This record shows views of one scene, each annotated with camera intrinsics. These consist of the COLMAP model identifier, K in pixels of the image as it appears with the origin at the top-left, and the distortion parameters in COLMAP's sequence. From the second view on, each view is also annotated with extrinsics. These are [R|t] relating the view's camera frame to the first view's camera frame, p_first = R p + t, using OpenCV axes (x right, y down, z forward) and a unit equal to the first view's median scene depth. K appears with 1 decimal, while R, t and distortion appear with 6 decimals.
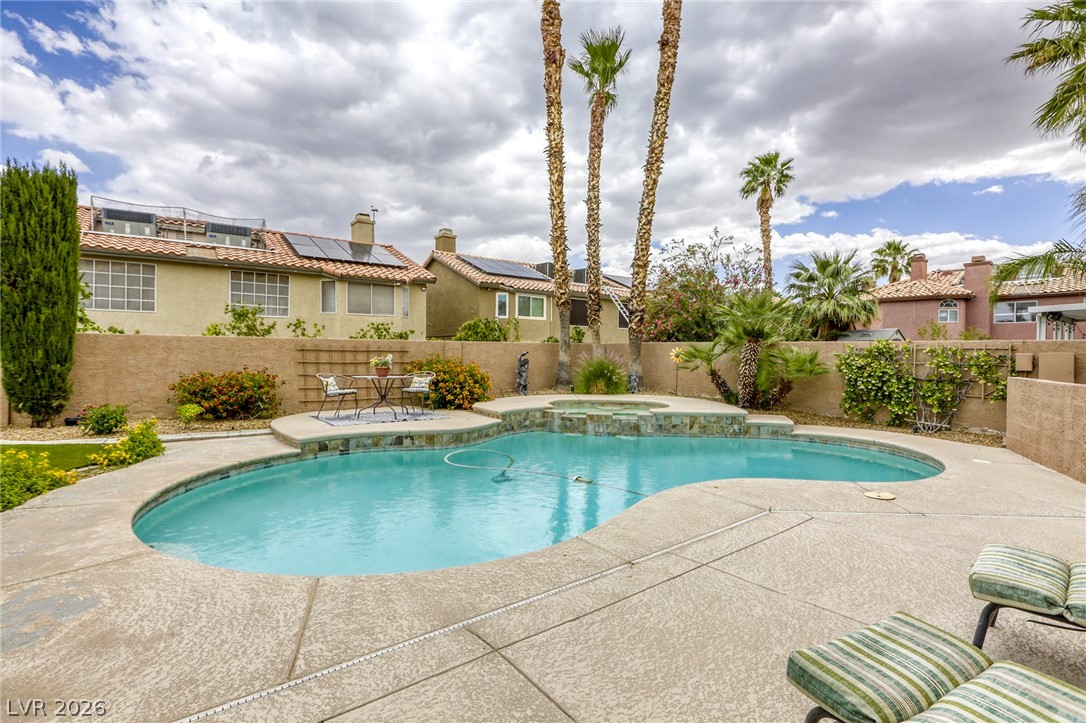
lens RADIAL K [[495.2, 0, 539.8], [0, 495.2, 350.5], [0, 0, 1]] dist [-0.038308, 0.008408]
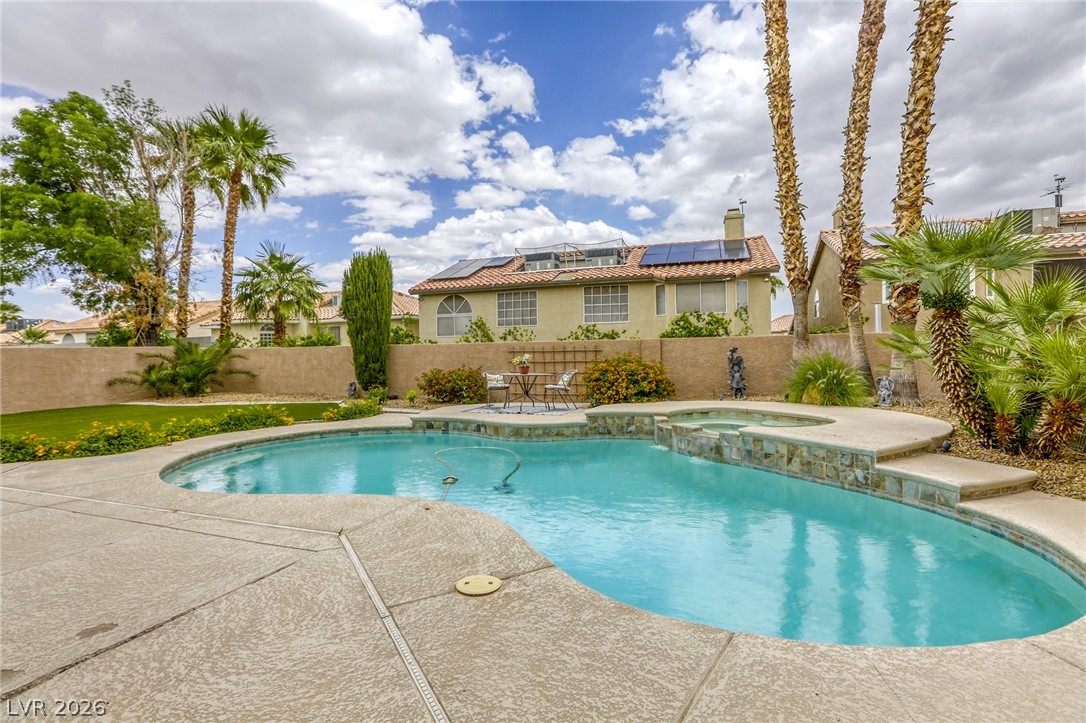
lens RADIAL K [[495.2, 0, 541.4], [0, 495.2, 360.9], [0, 0, 1]] dist [-0.038308, 0.008408]
pose [[0.573559, -0.005104, -0.819148, 0.637767], [0.022222, 0.999710, 0.009330, 0.013139], [0.818863, -0.023555, 0.573506, 0.375573]]
